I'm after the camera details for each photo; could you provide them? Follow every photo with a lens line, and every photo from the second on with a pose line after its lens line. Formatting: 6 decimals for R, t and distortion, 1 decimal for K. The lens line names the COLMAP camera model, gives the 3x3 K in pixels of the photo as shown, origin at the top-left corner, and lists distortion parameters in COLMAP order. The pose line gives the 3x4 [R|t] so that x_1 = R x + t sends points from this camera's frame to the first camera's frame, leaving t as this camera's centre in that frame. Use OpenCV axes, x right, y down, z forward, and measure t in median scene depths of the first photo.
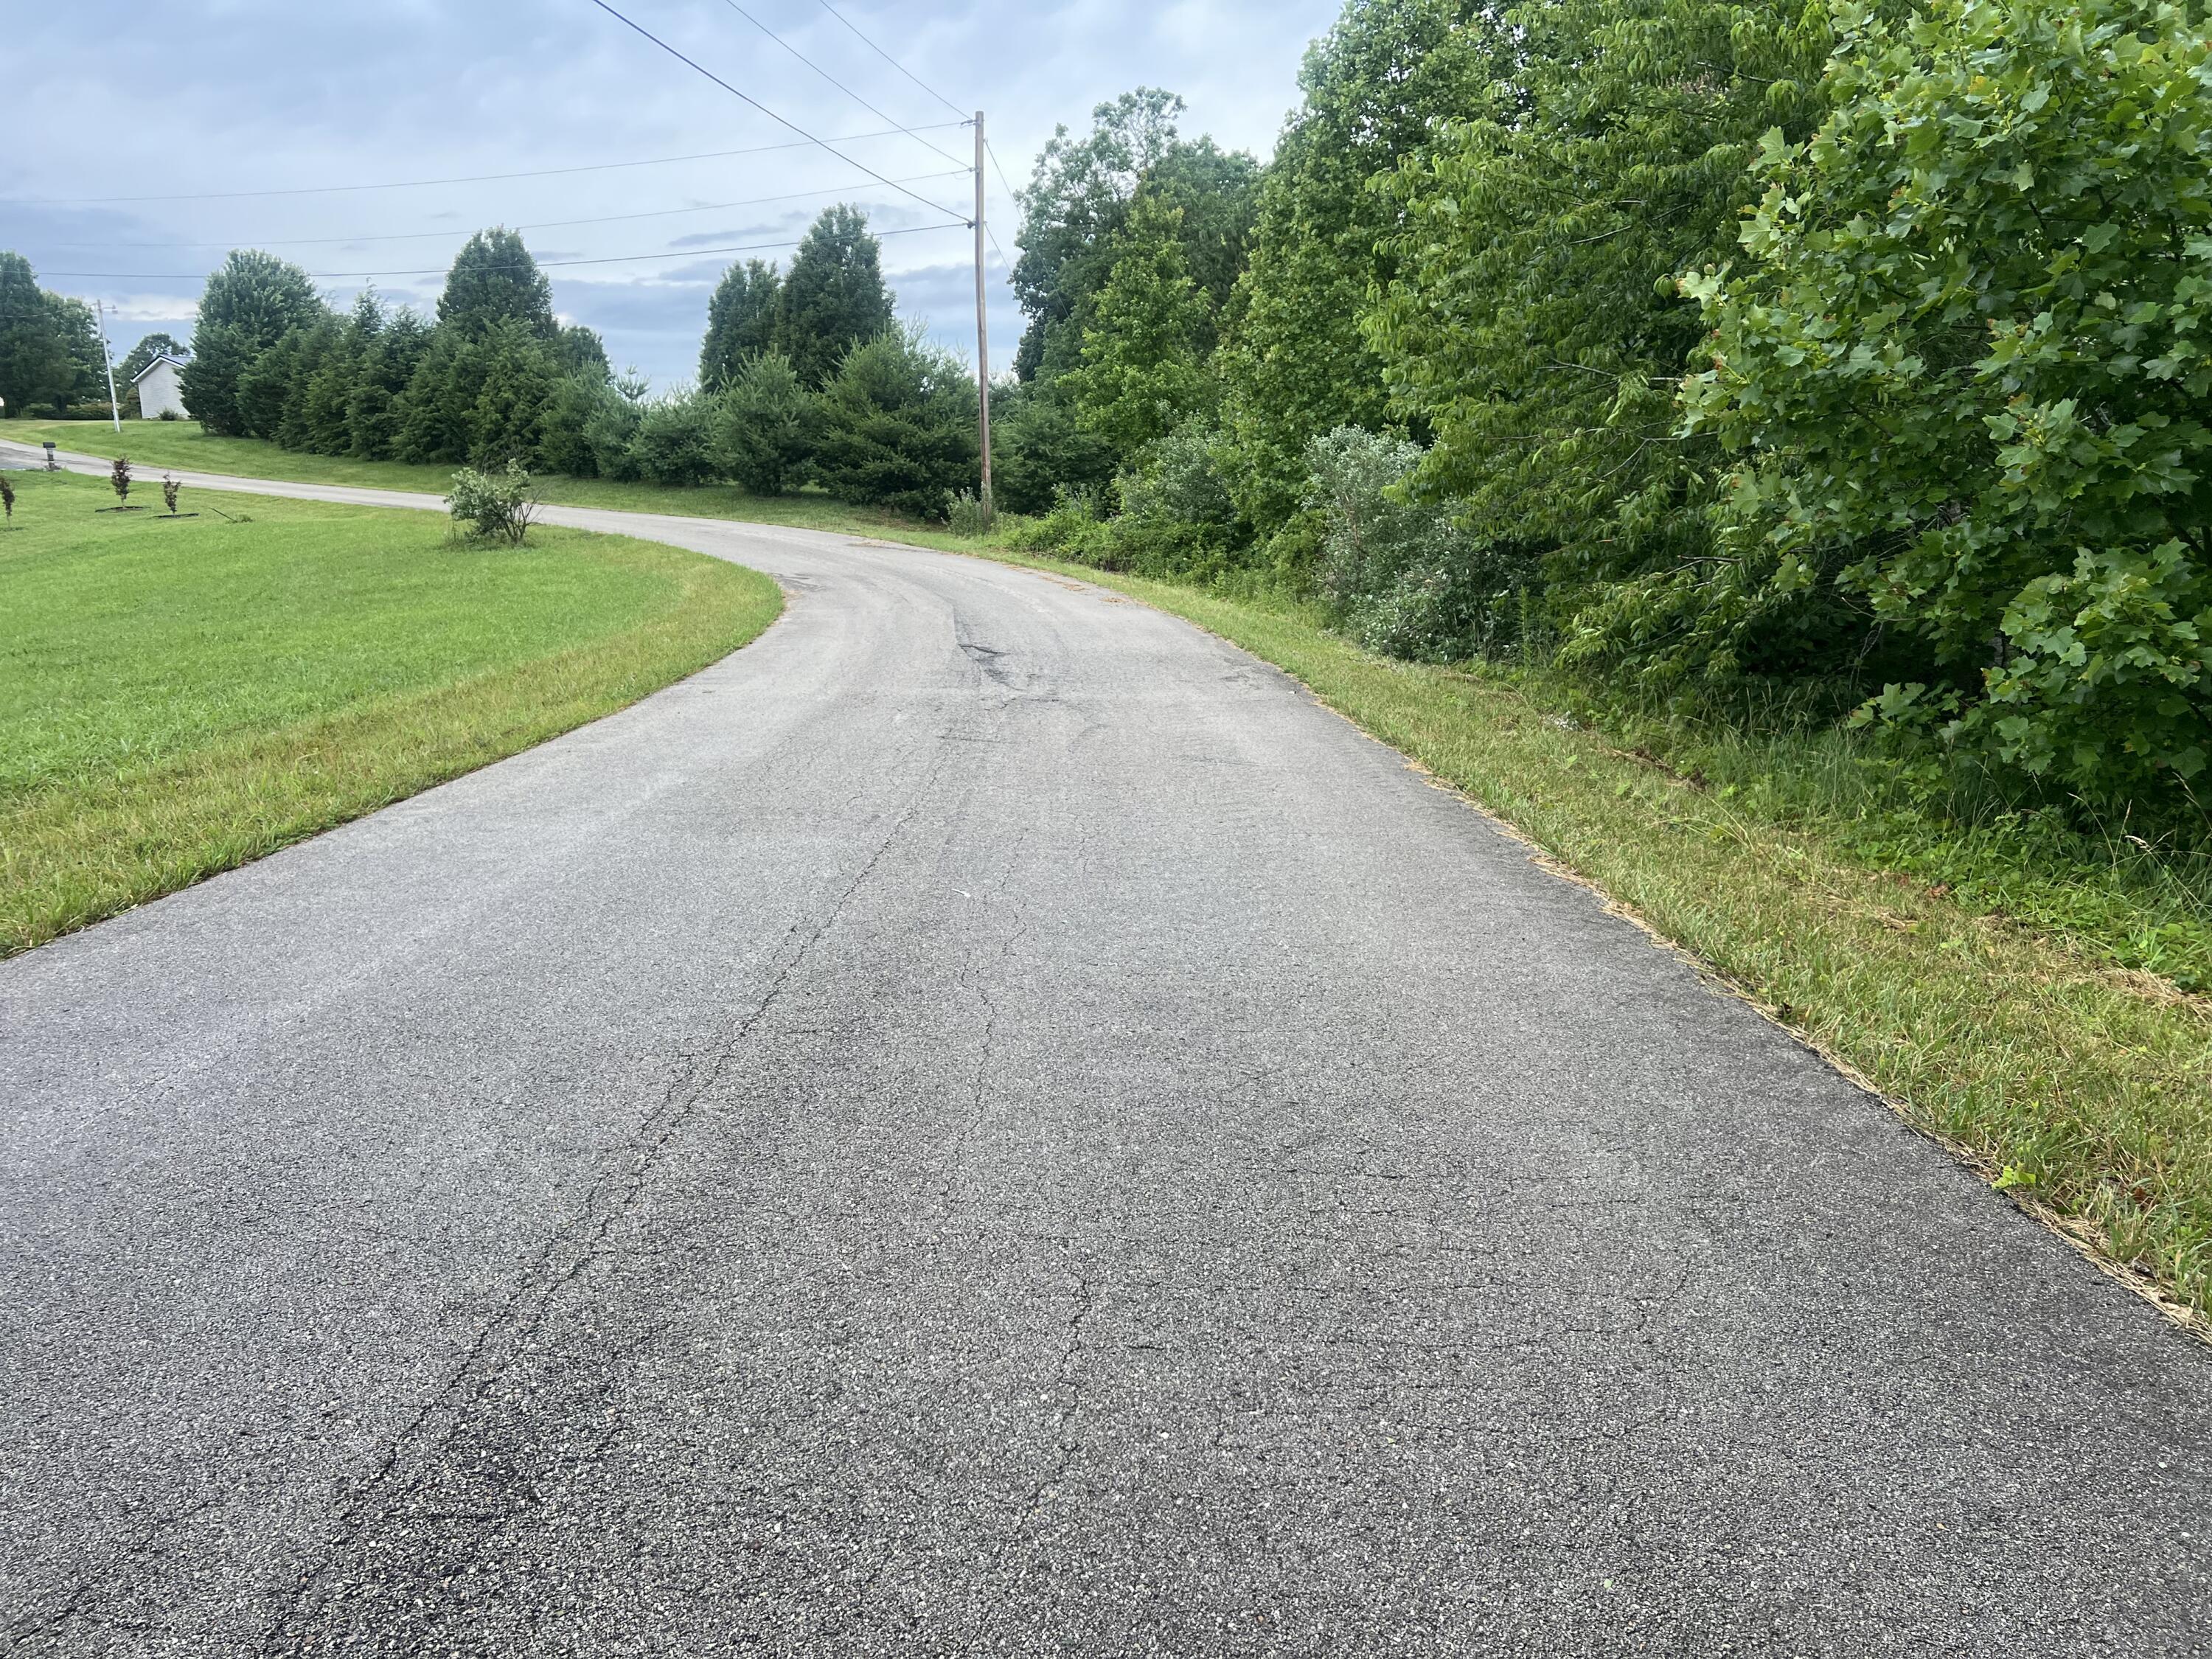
lens RADIAL K [[1640.7, 0, 1105.8], [0, 1640.7, 827.8], [0, 0, 1]] dist [0.053270, -0.059136]
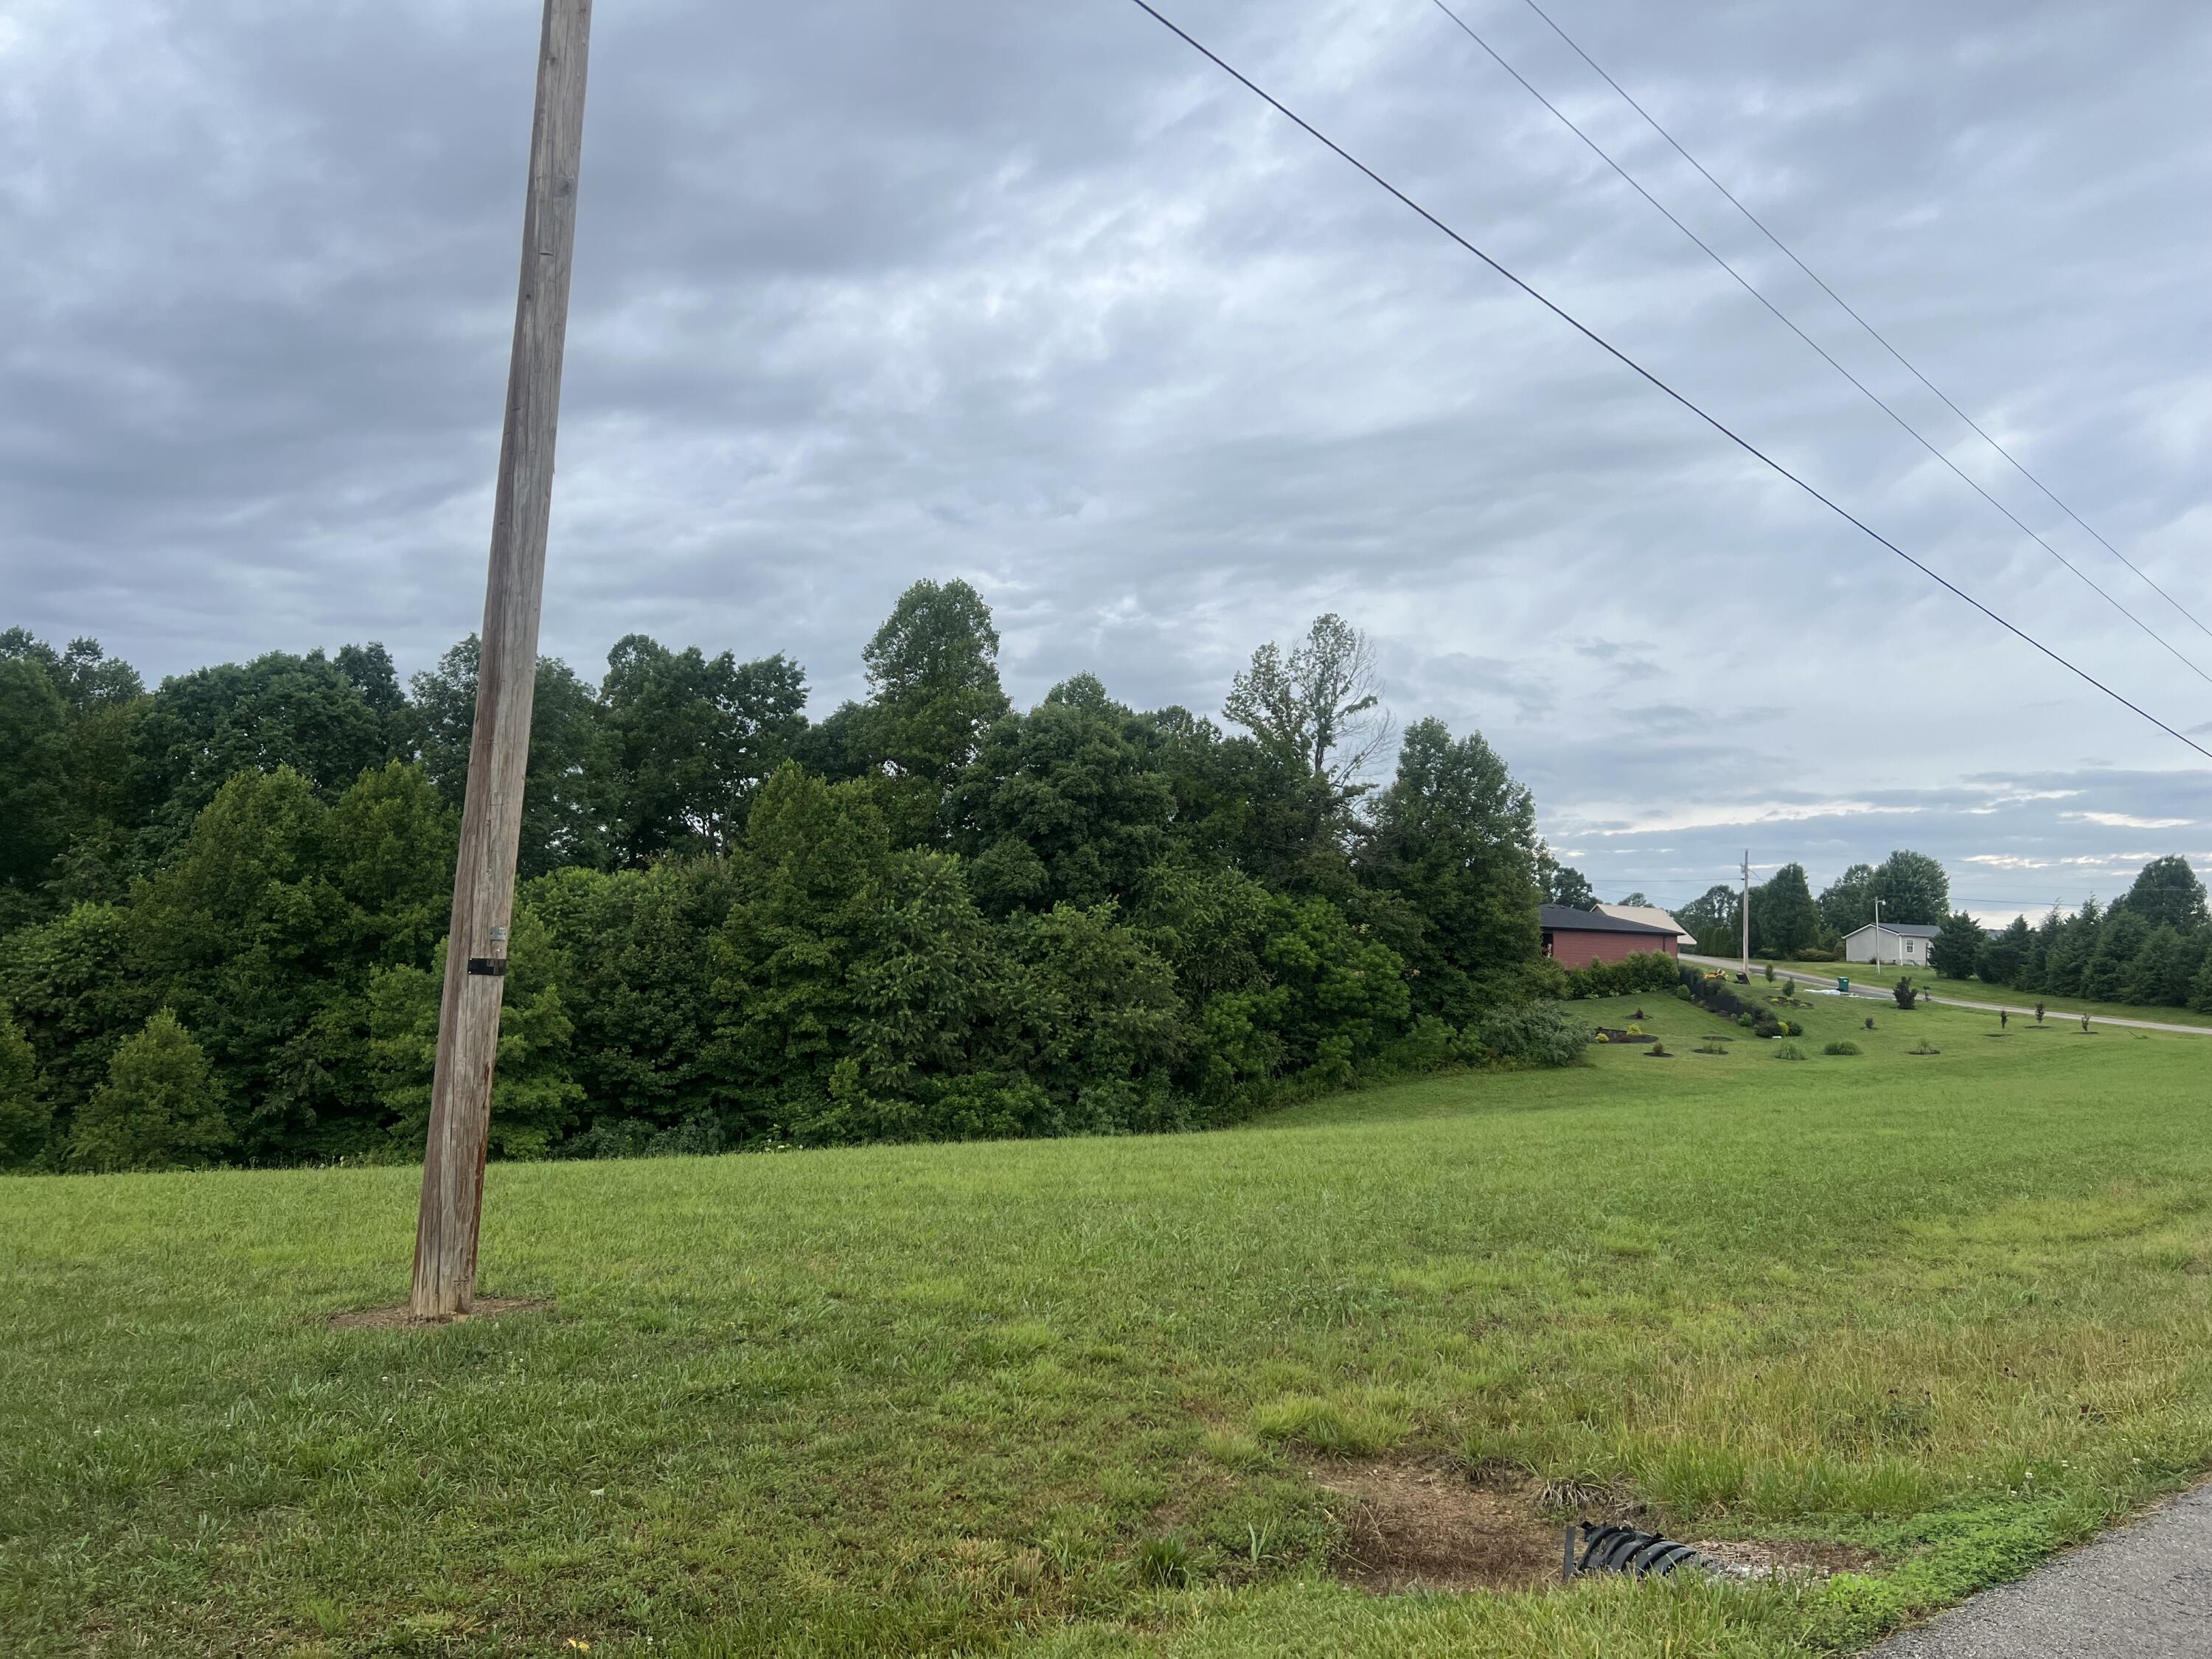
lens RADIAL K [[1640.7, 0, 1068.1], [0, 1640.7, 815.6], [0, 0, 1]] dist [0.053270, -0.059136]
pose [[0.724806, -0.027709, -0.688396, -0.050307], [-0.182968, 0.955569, -0.231109, 0.150997], [0.664213, 0.293464, 0.687532, -0.773732]]
